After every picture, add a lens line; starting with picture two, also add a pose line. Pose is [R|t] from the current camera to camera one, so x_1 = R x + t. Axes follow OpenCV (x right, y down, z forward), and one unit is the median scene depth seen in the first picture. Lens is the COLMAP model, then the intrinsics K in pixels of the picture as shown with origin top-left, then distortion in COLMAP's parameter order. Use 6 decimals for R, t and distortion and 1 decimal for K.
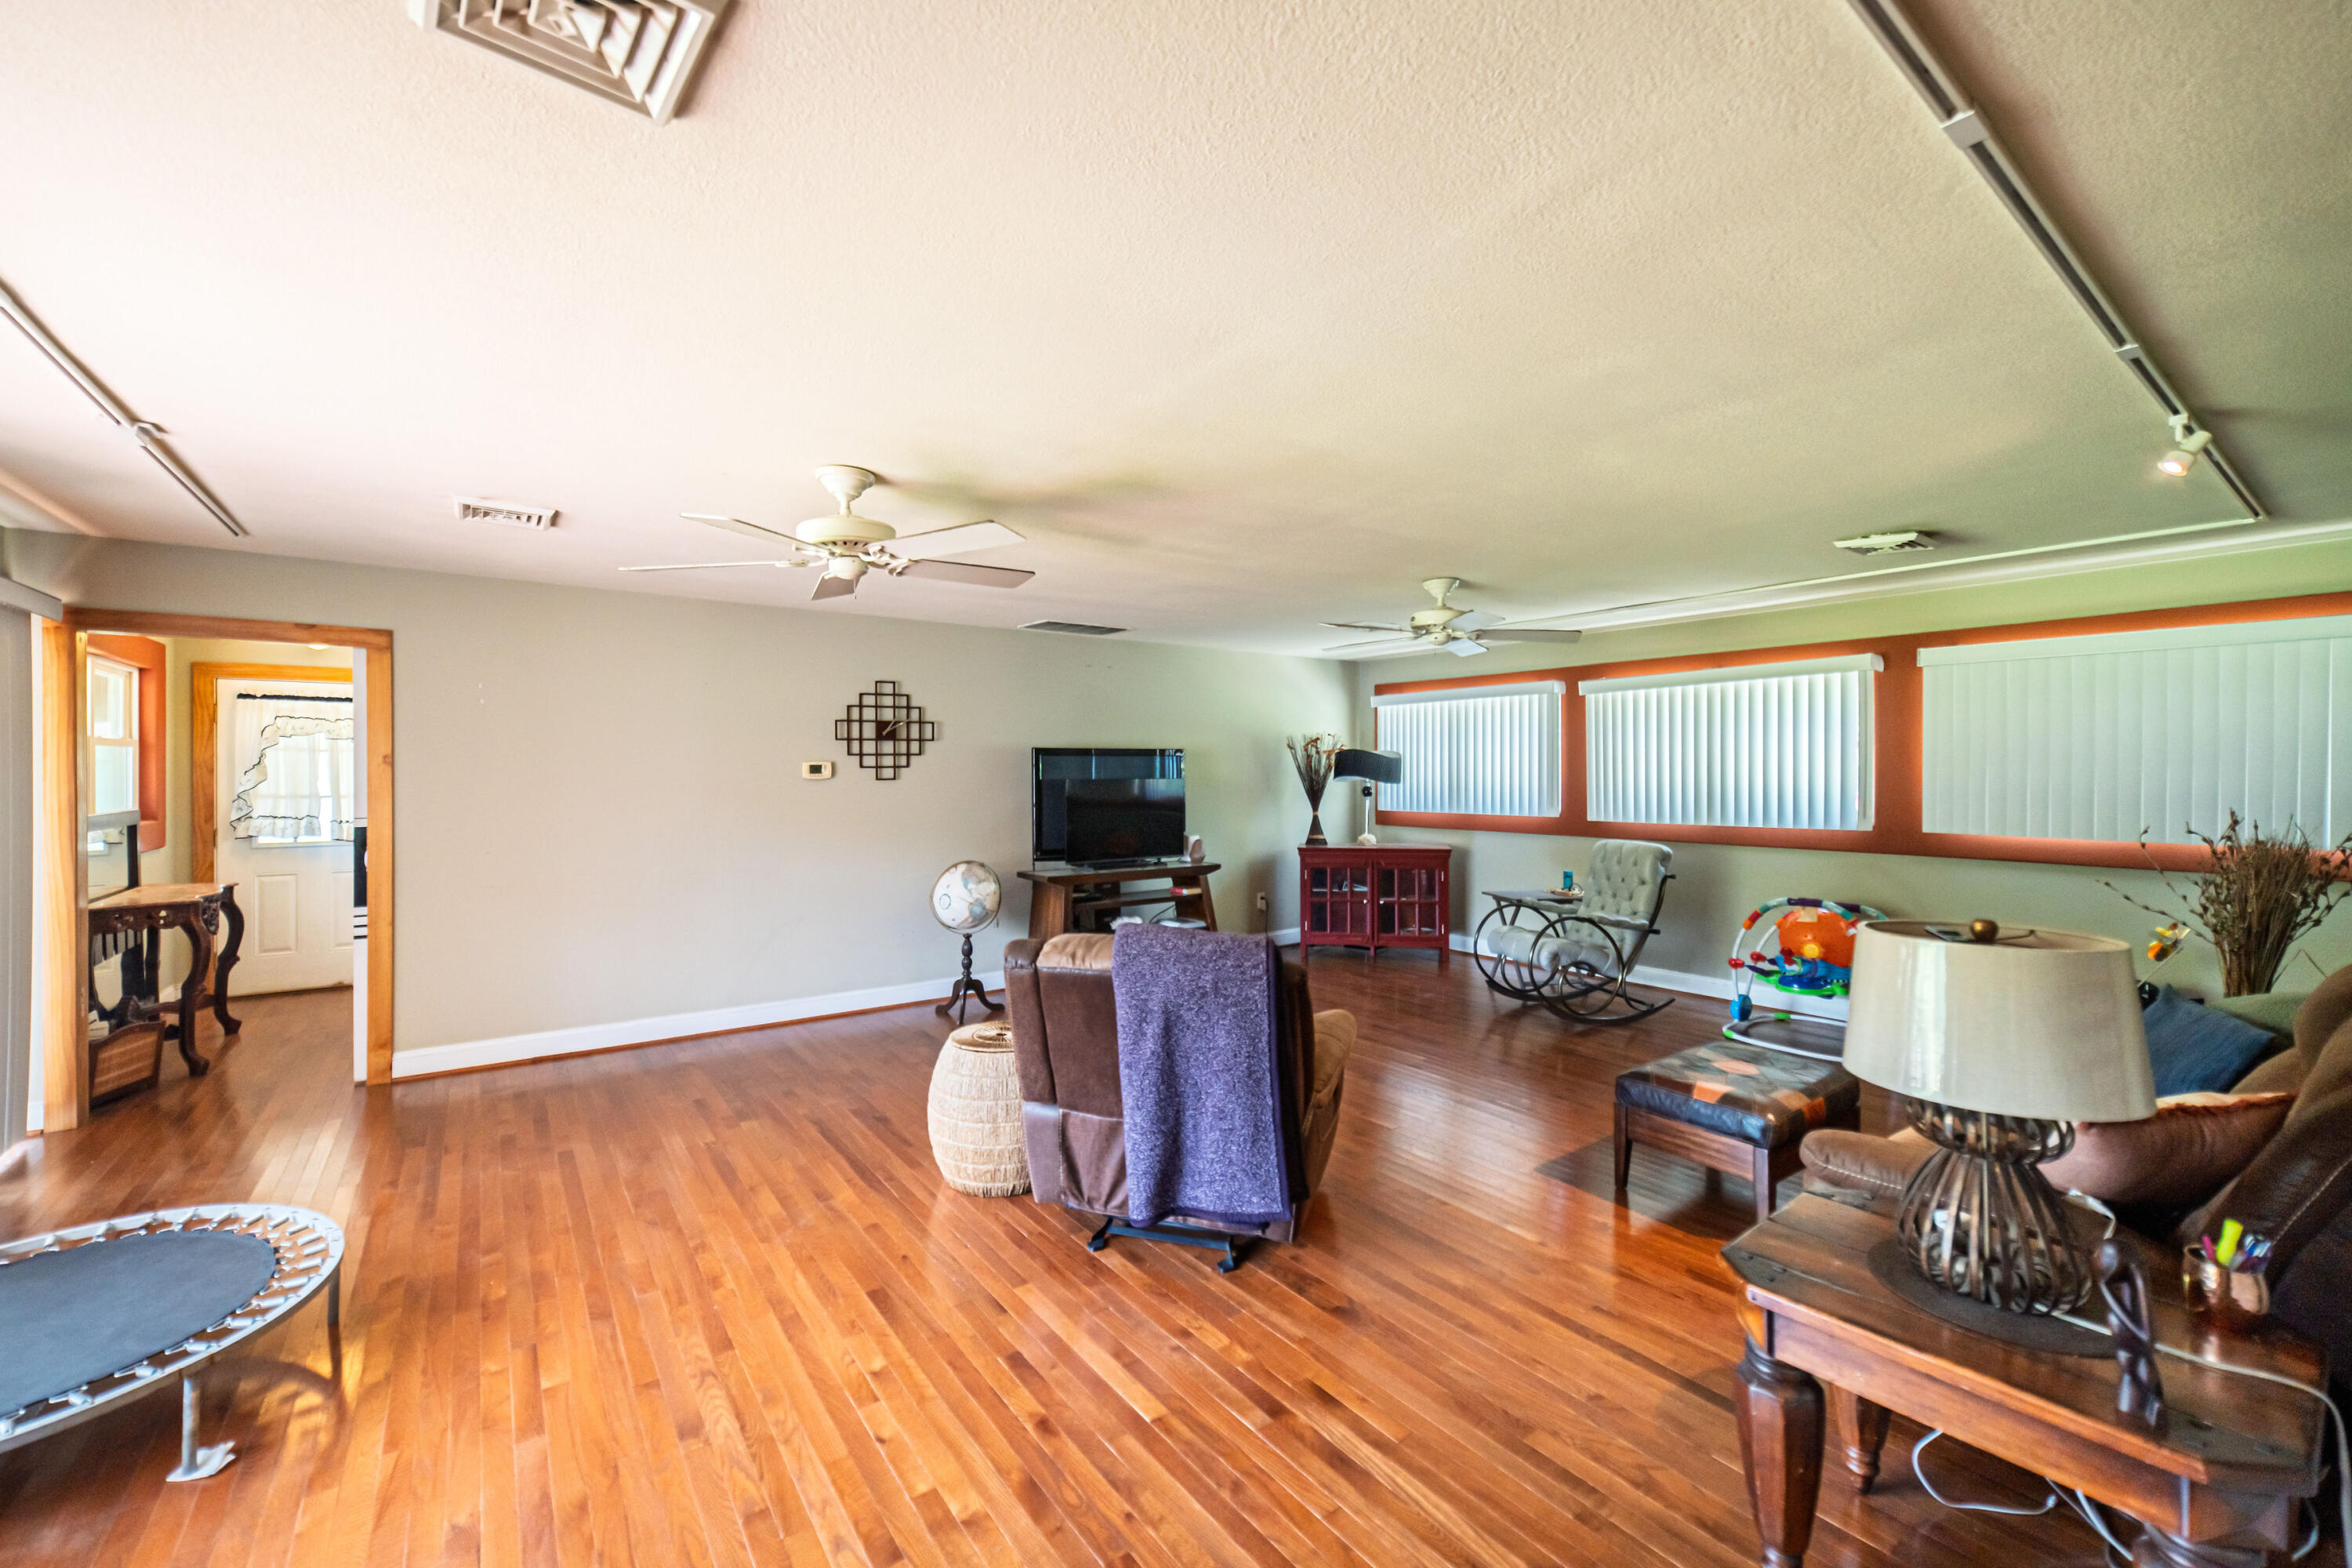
lens RADIAL K [[944.8, 0, 1176.7], [0, 944.8, 771.2], [0, 0, 1]] dist [0.009463, 0.000051]
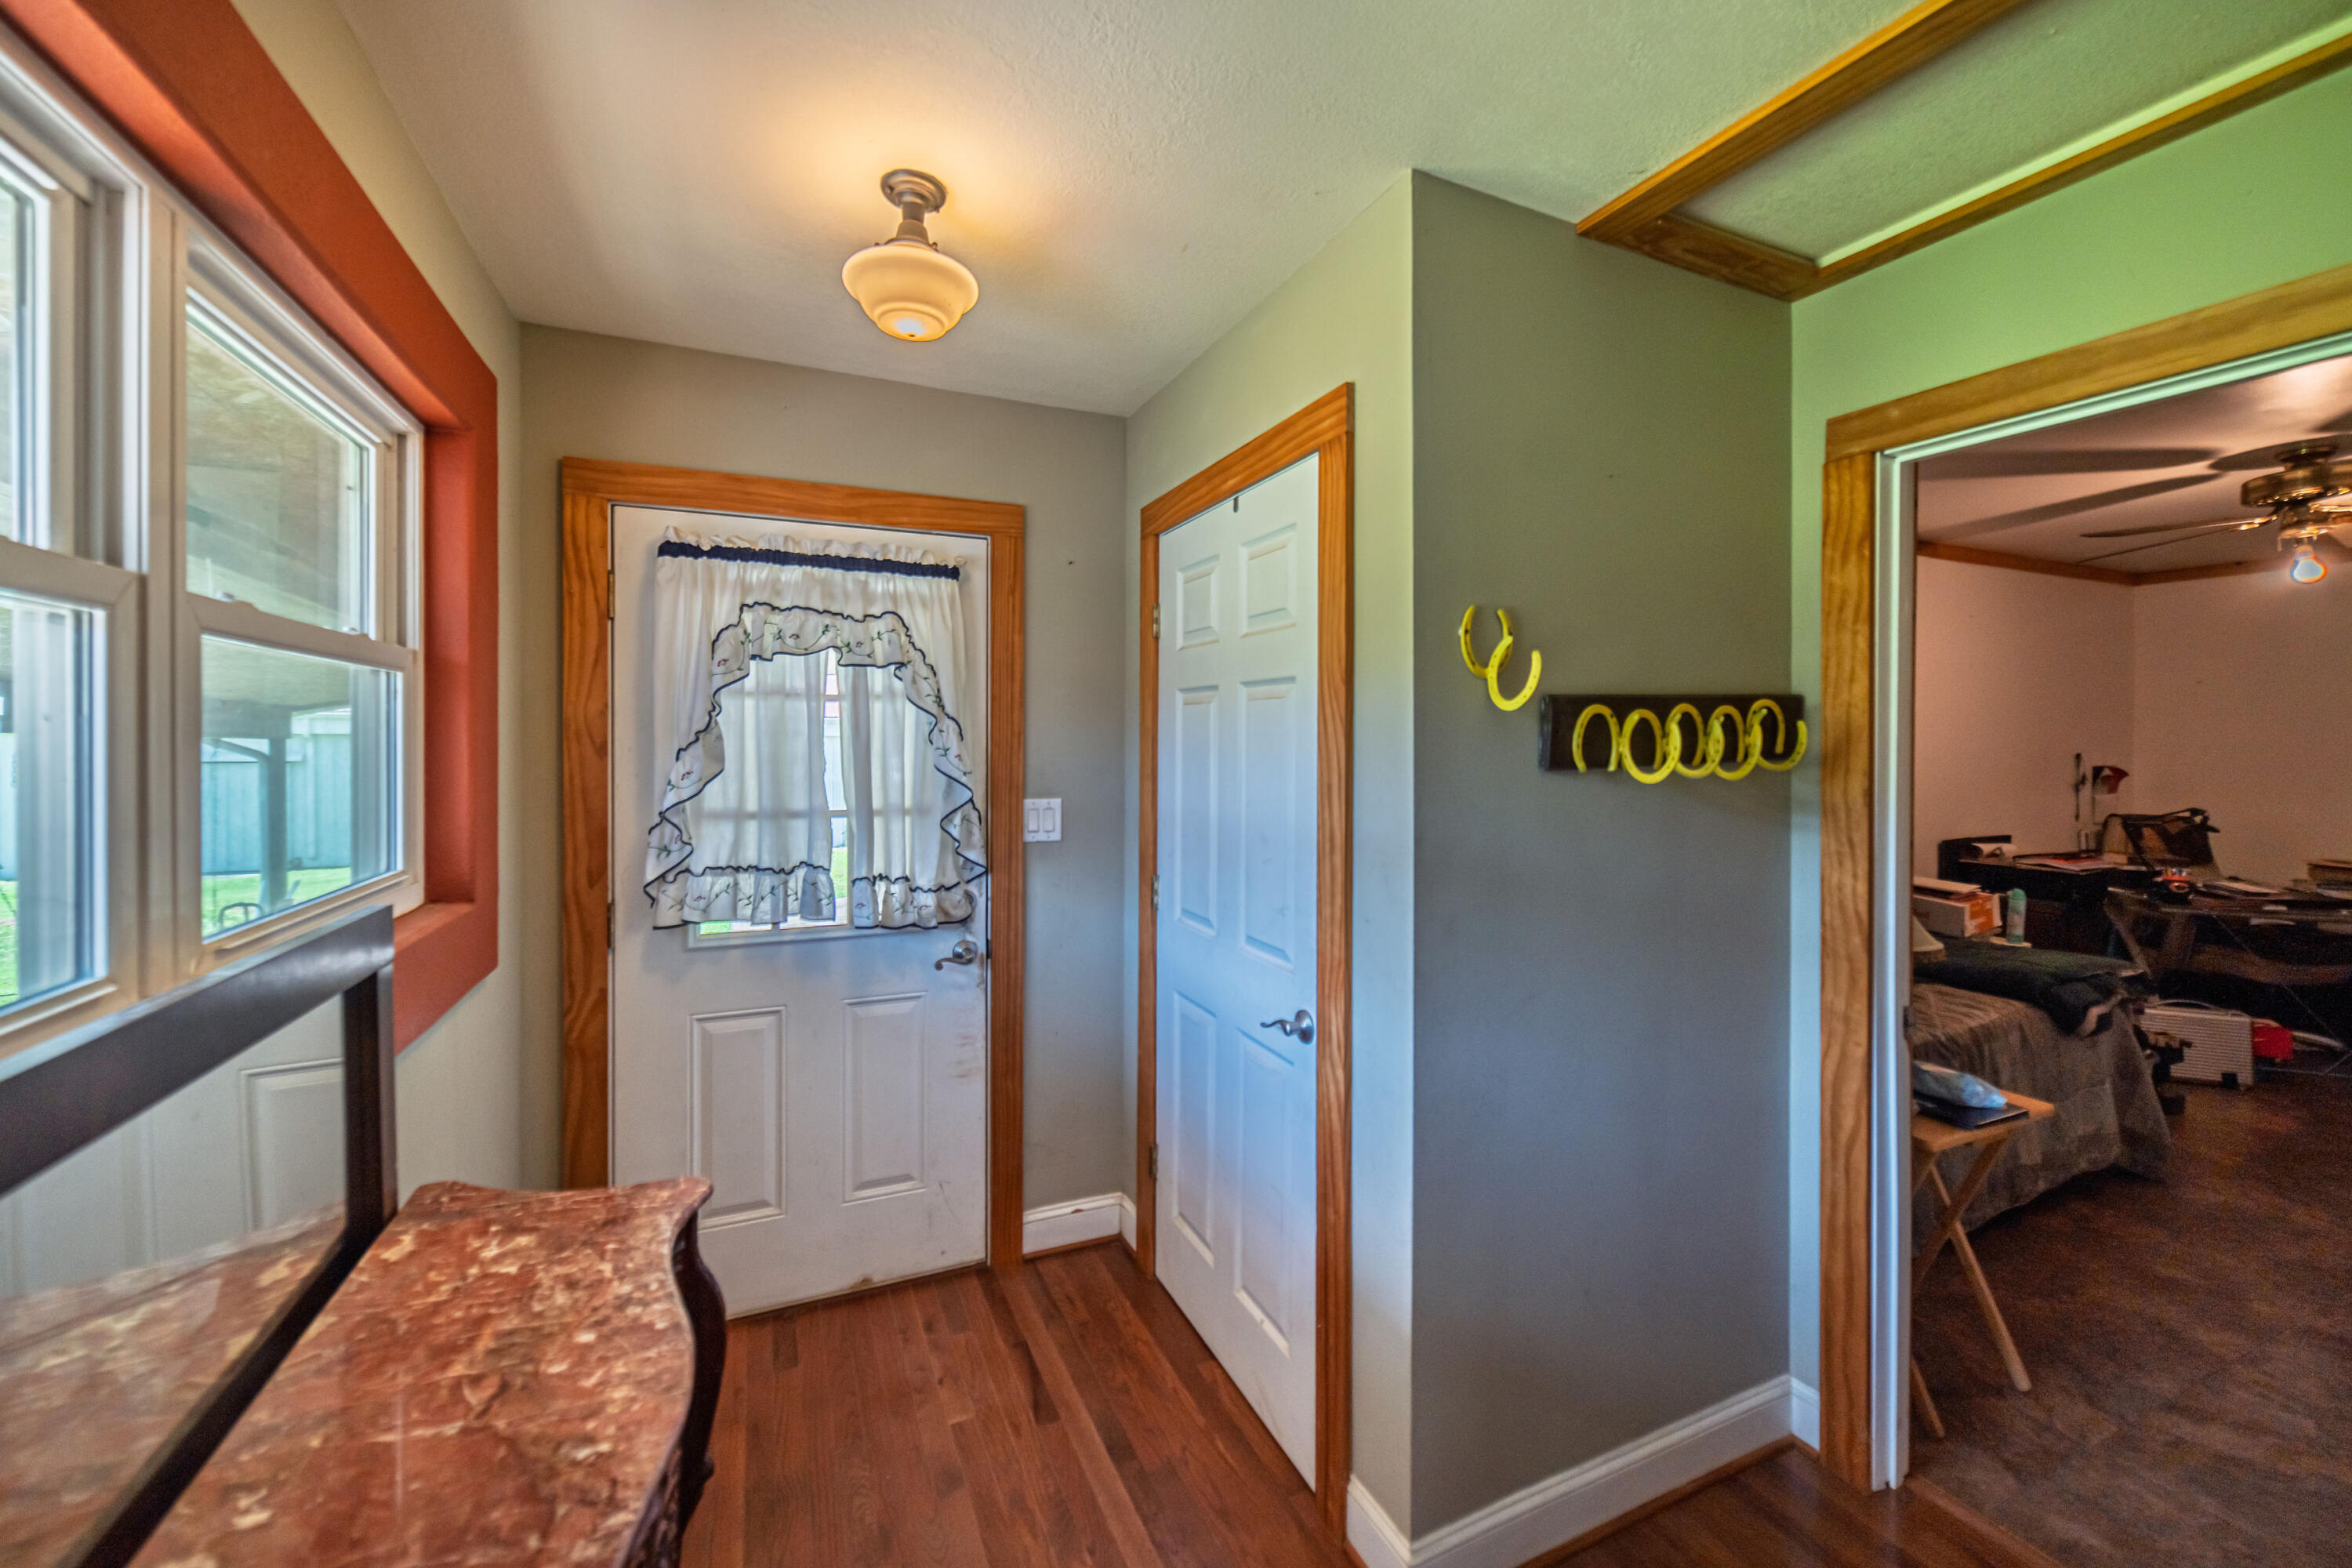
lens RADIAL K [[912.1, 0, 1151.8], [0, 912.1, 742.1], [0, 0, 1]] dist [0.000880, -0.000002]
pose [[0.975435, -0.000199, -0.220285, -0.715232], [0.000065, 1.000000, -0.000616, -0.002787], [0.220285, 0.000587, 0.975435, 0.691007]]
